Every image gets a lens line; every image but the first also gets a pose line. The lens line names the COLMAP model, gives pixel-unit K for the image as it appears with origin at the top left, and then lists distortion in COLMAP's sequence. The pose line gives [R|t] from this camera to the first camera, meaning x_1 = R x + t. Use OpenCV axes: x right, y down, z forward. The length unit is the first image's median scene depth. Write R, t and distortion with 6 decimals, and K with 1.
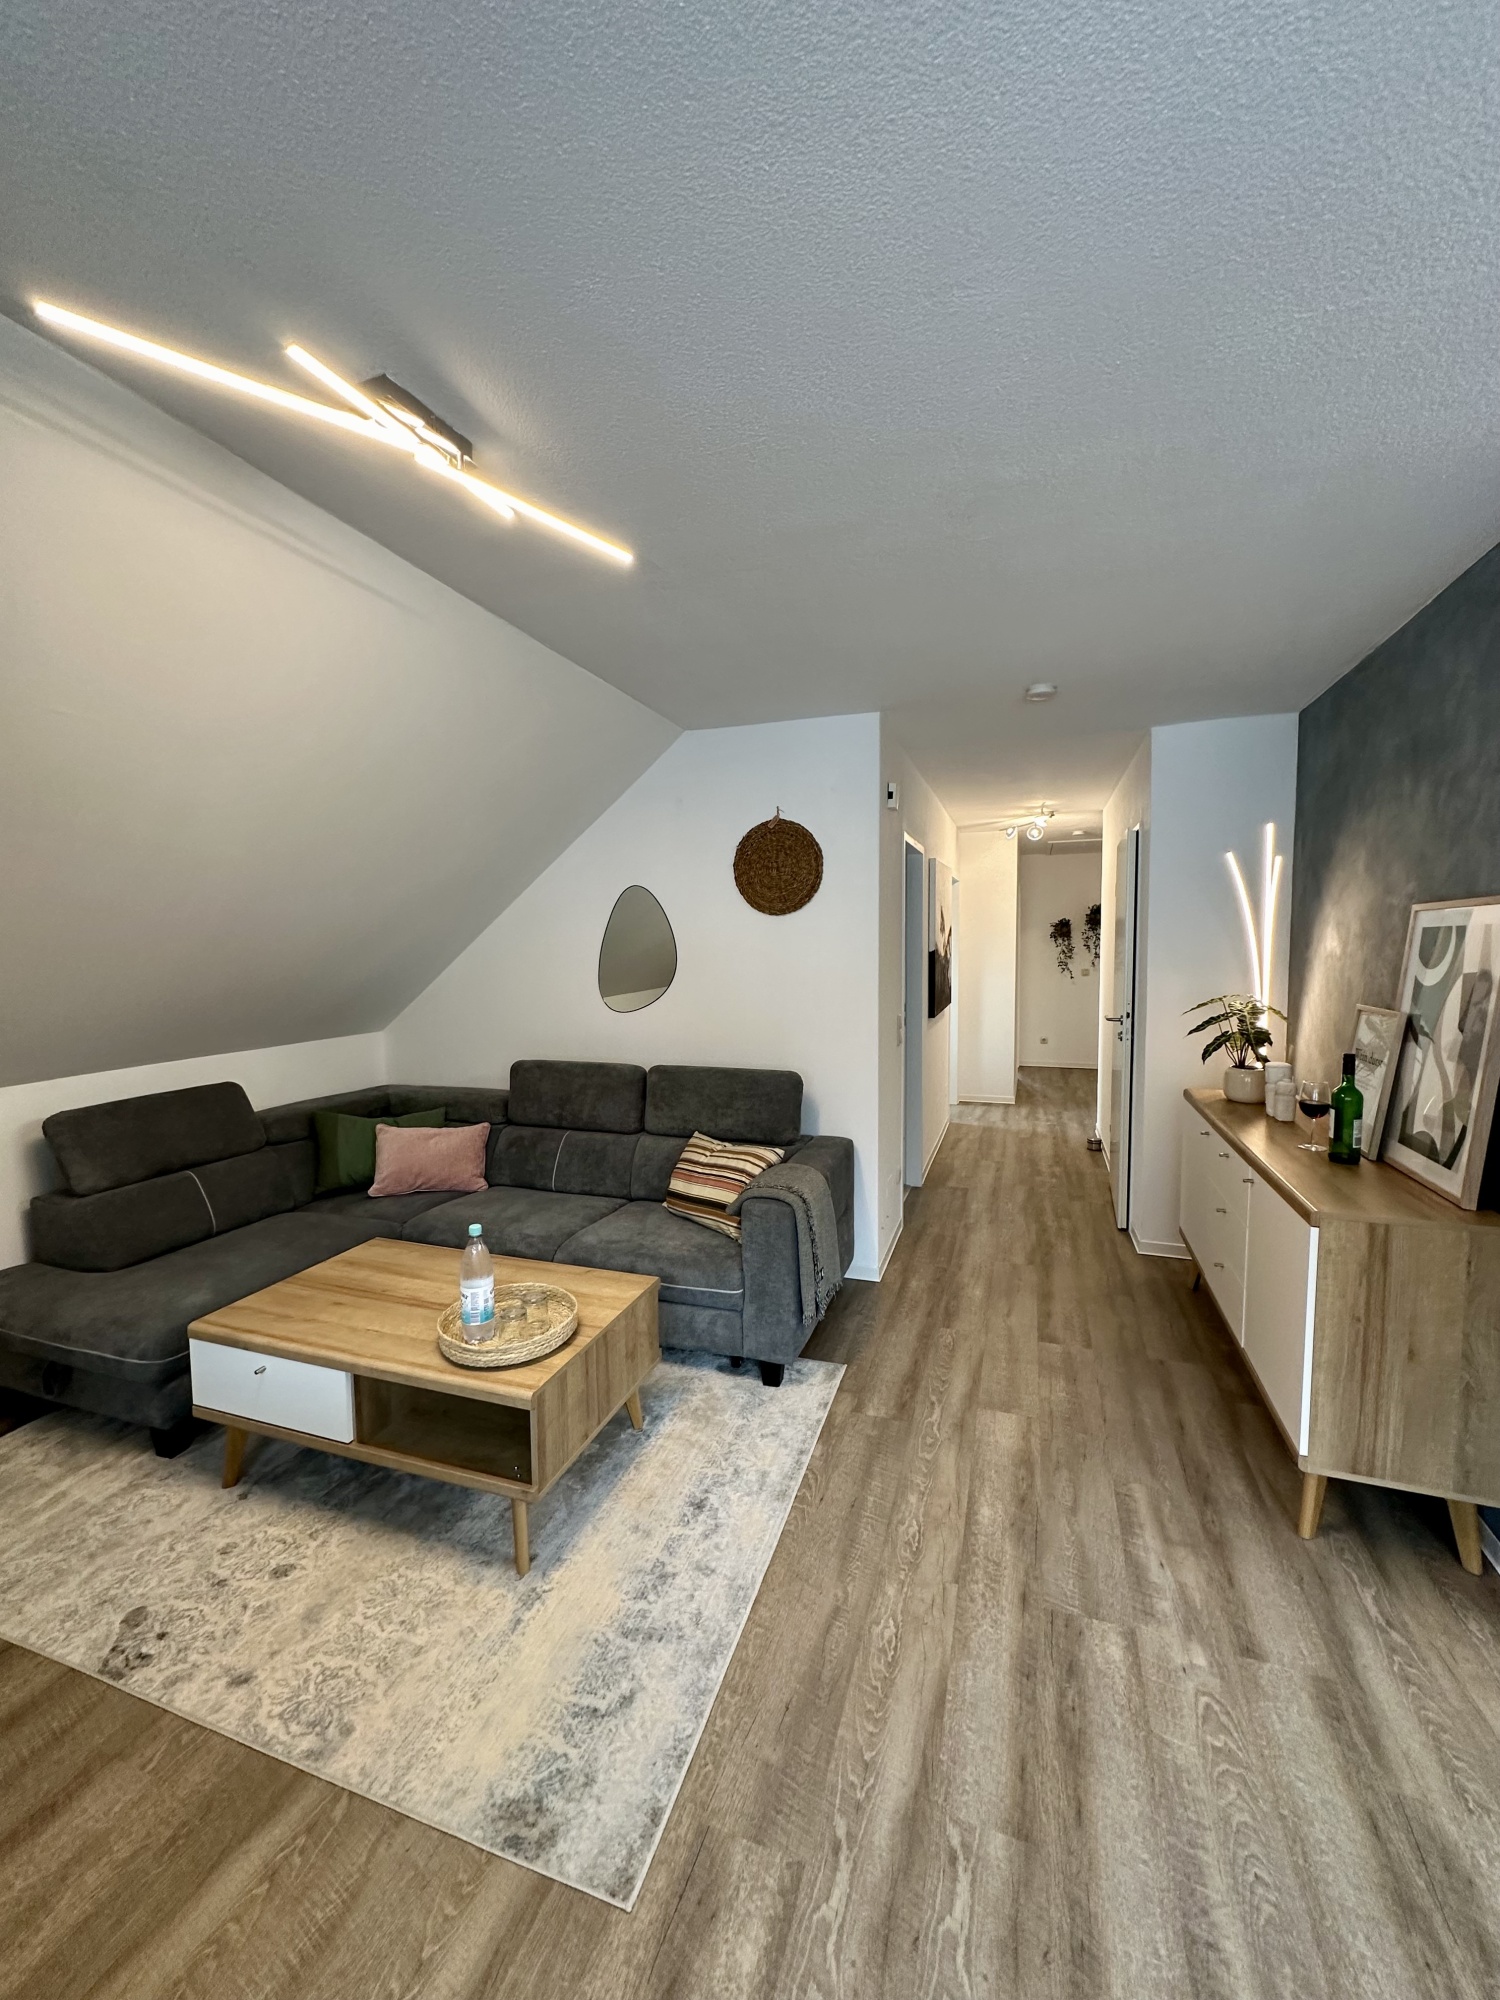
lens RADIAL K [[797.0, 0, 750.0], [0, 797.0, 1000.0], [0, 0, 1]] dist [0.000653, 0.000056]
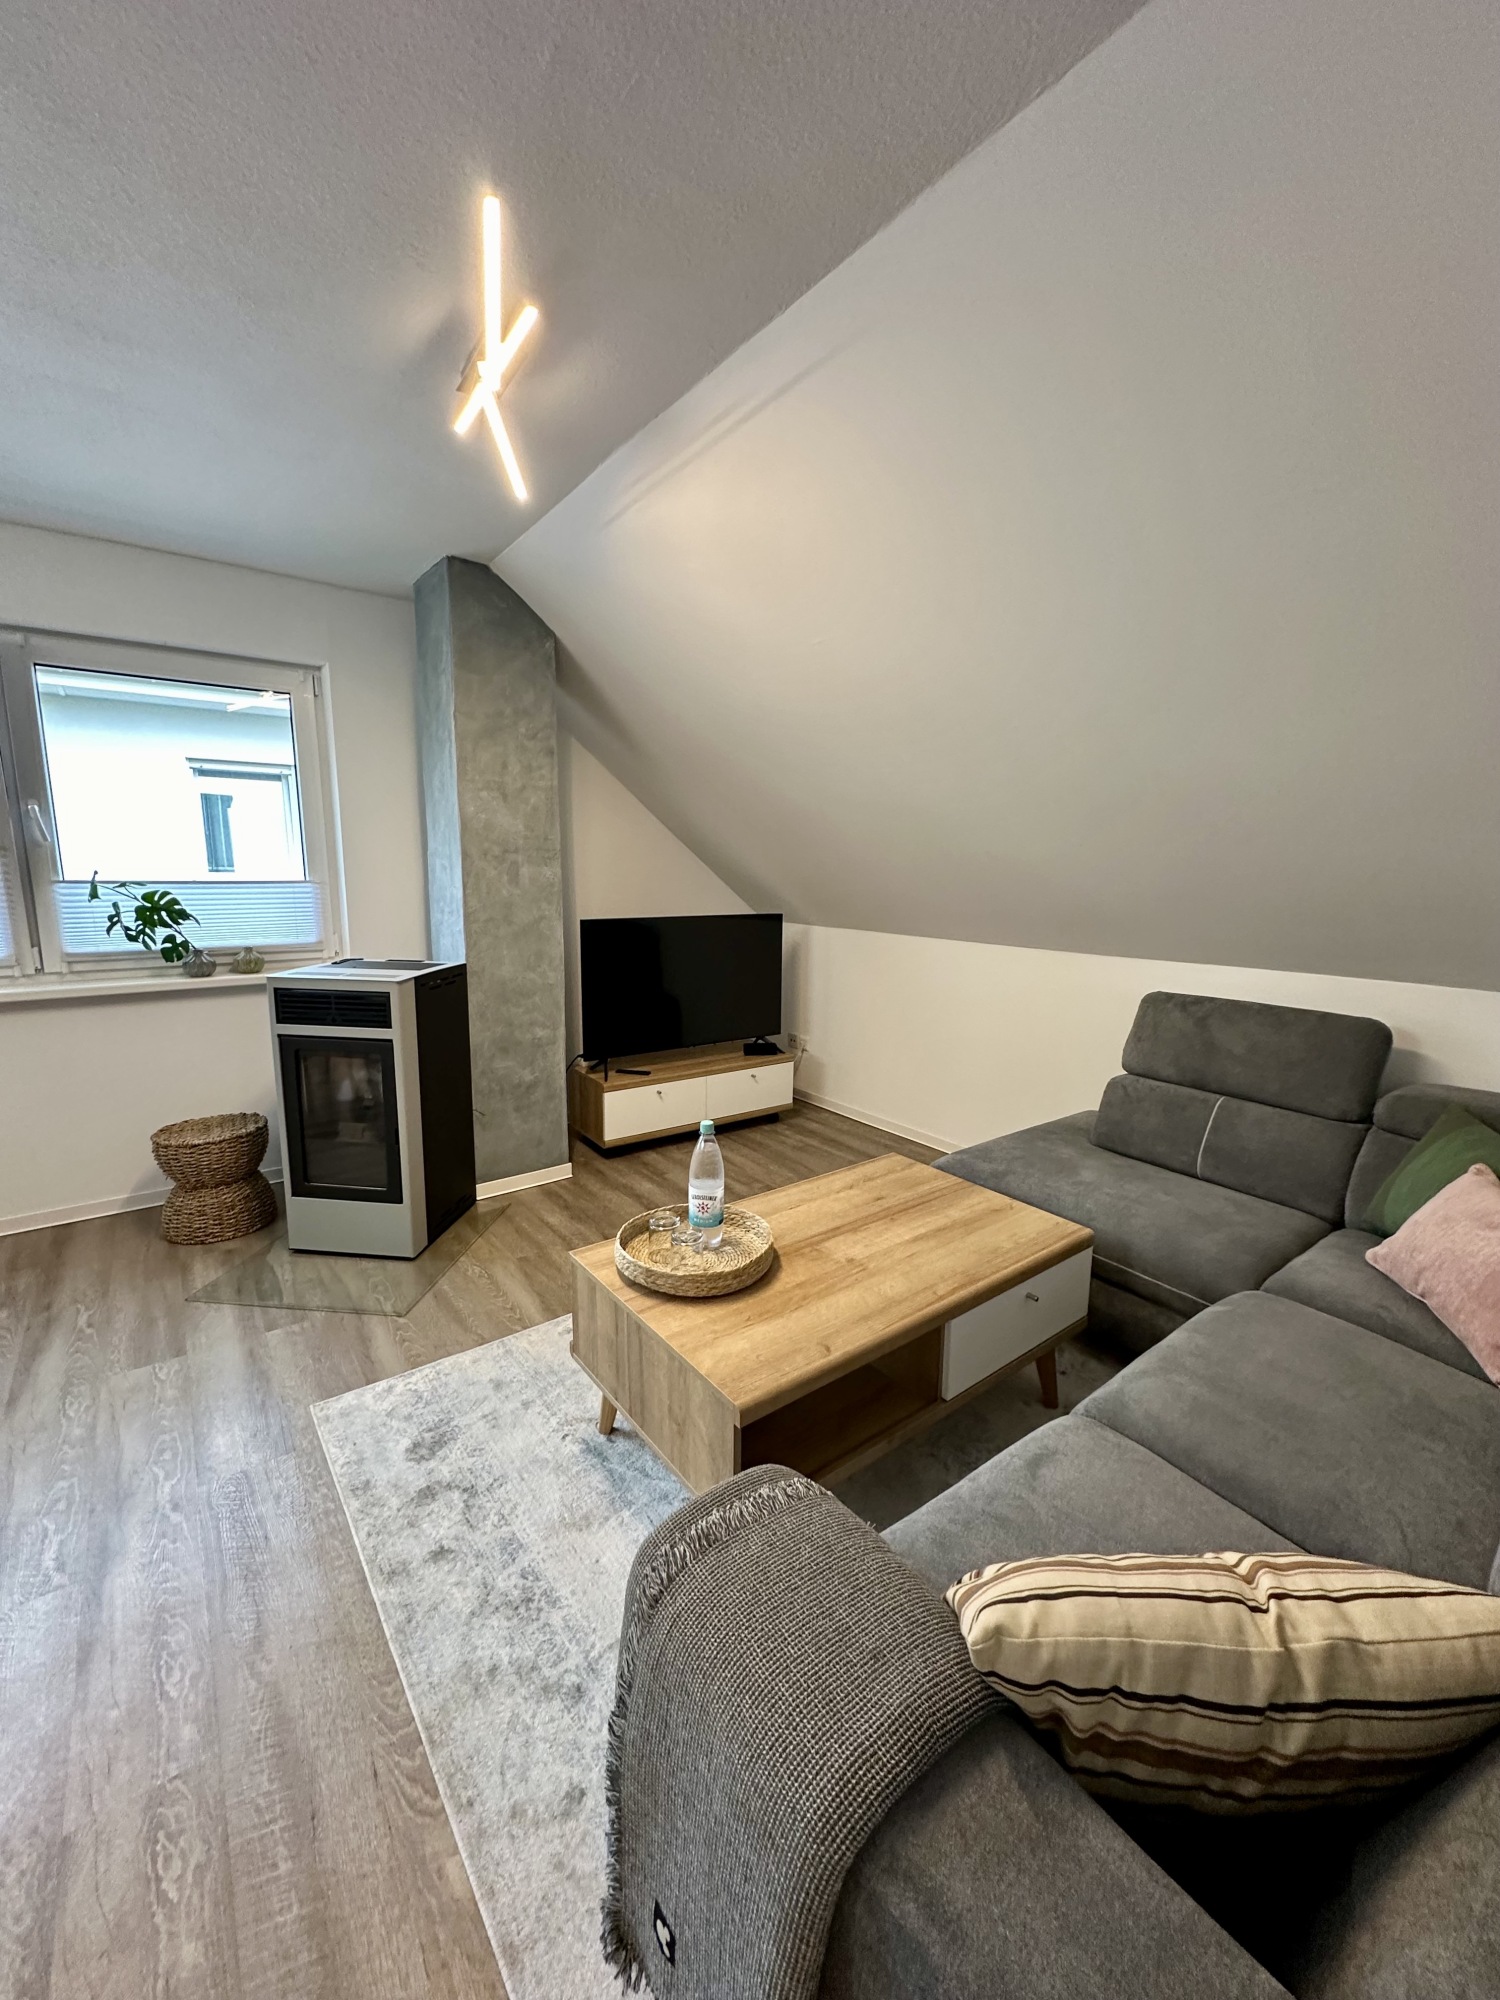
lens RADIAL K [[797.0, 0, 750.0], [0, 797.0, 1000.0], [0, 0, 1]] dist [0.000653, 0.000056]
pose [[-0.556300, 0.141873, -0.818781, 0.289592], [-0.062640, 0.975355, 0.211563, -0.035579], [0.828617, 0.168981, -0.533703, 1.269571]]
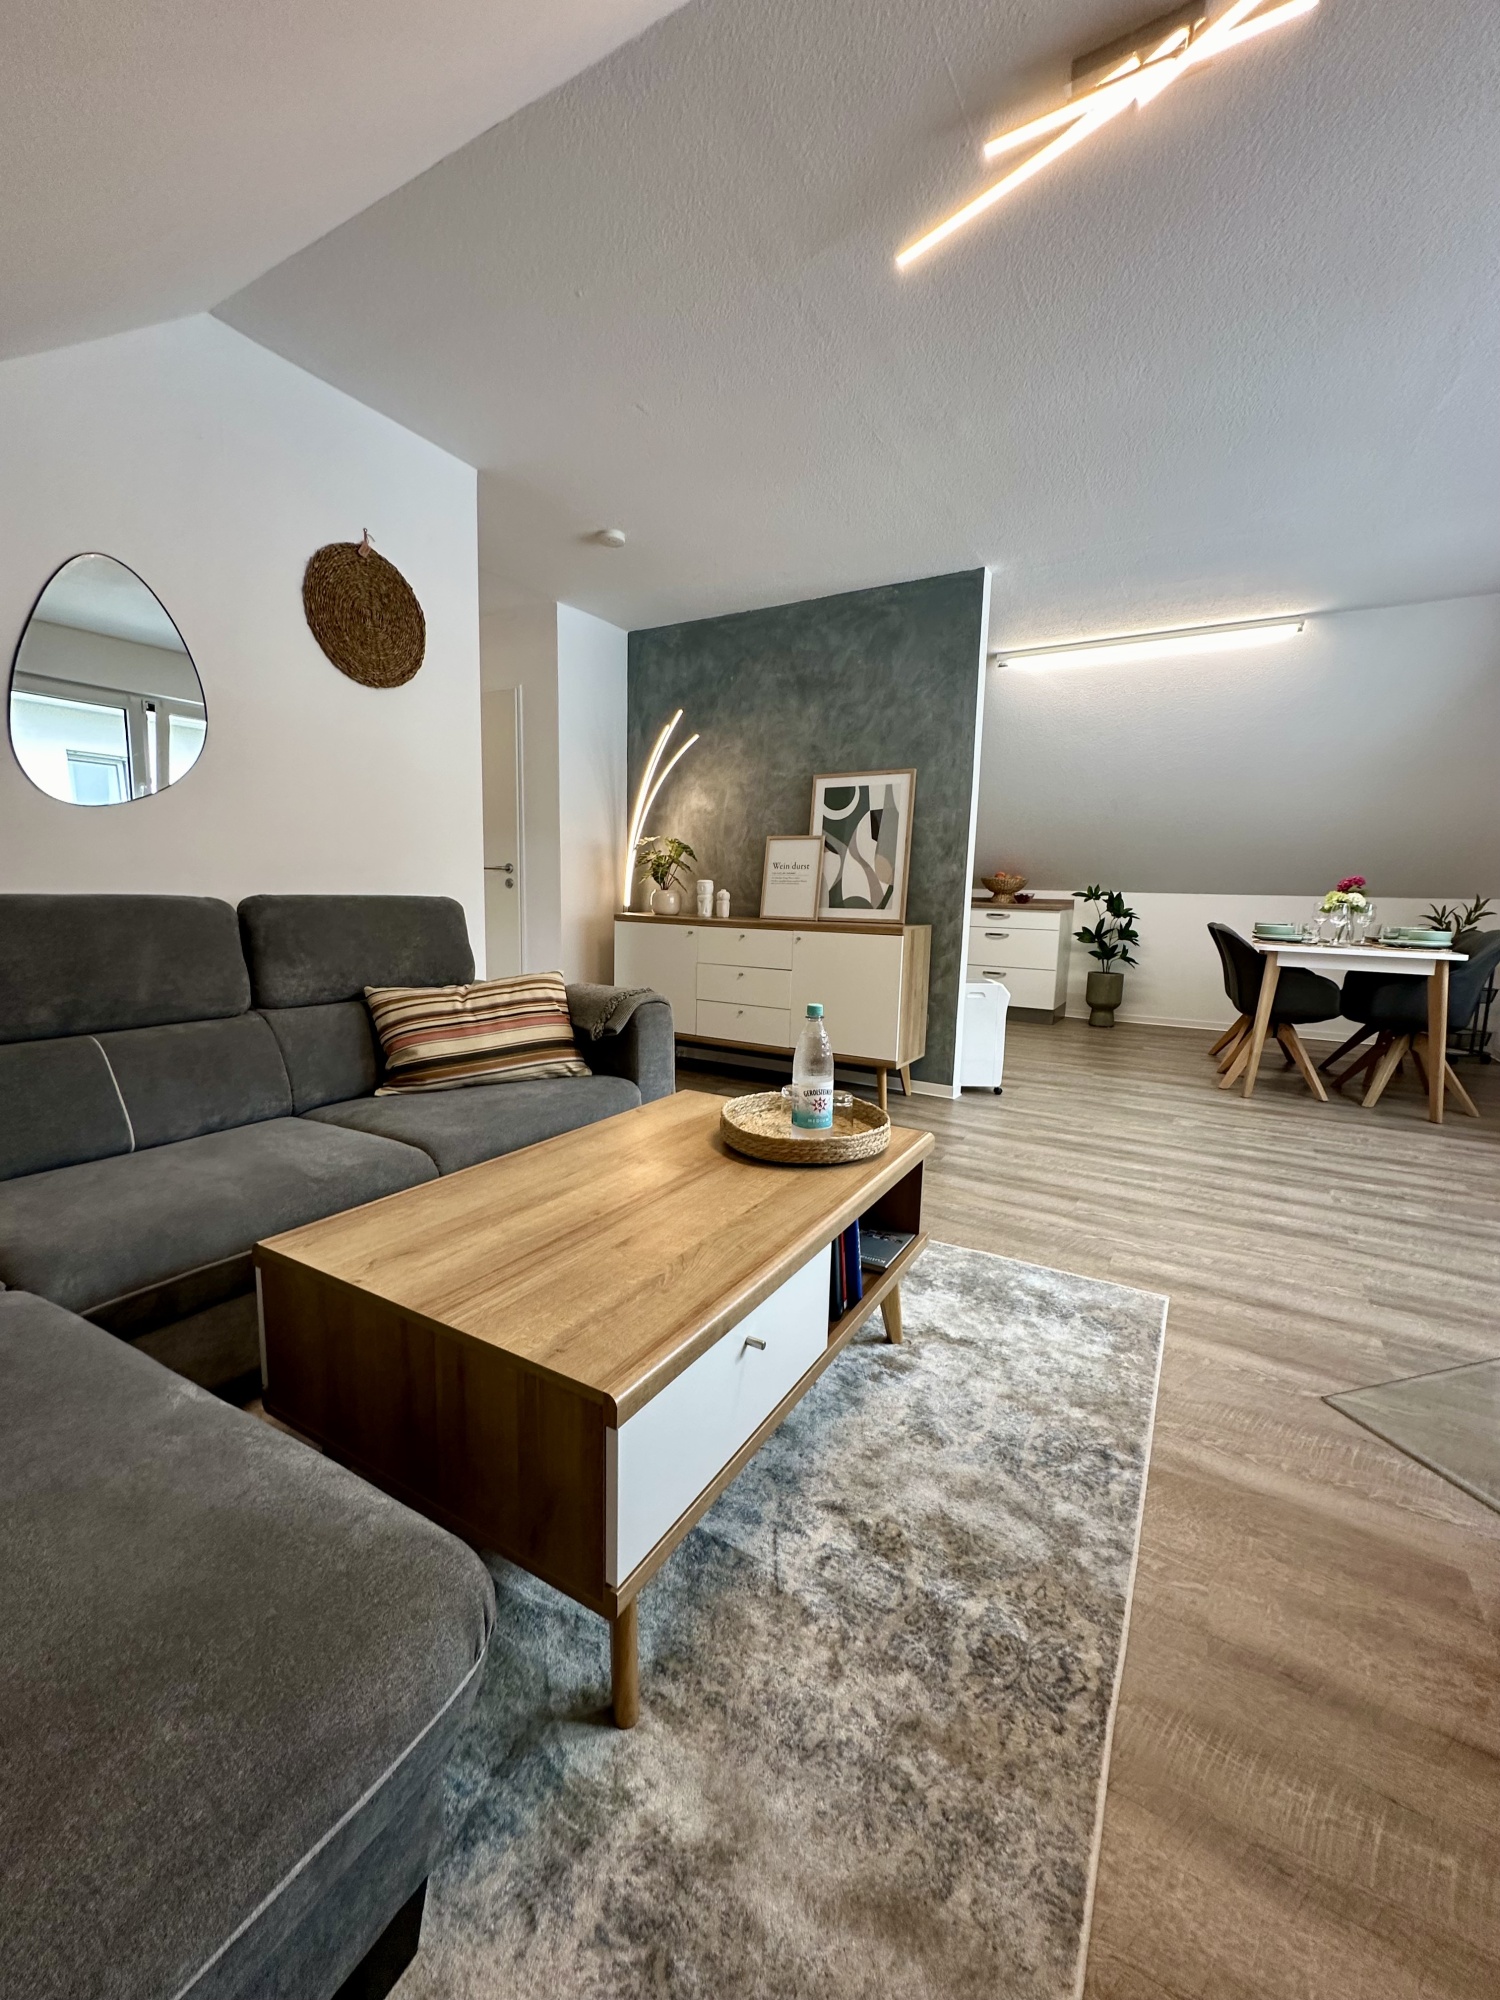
lens RADIAL K [[797.0, 0, 750.0], [0, 797.0, 1000.0], [0, 0, 1]] dist [0.000653, 0.000056]
pose [[0.190564, -0.121393, 0.974140, -0.938564], [0.045714, 0.992346, 0.114719, 0.159057], [-0.980610, 0.022671, 0.194654, 0.773454]]
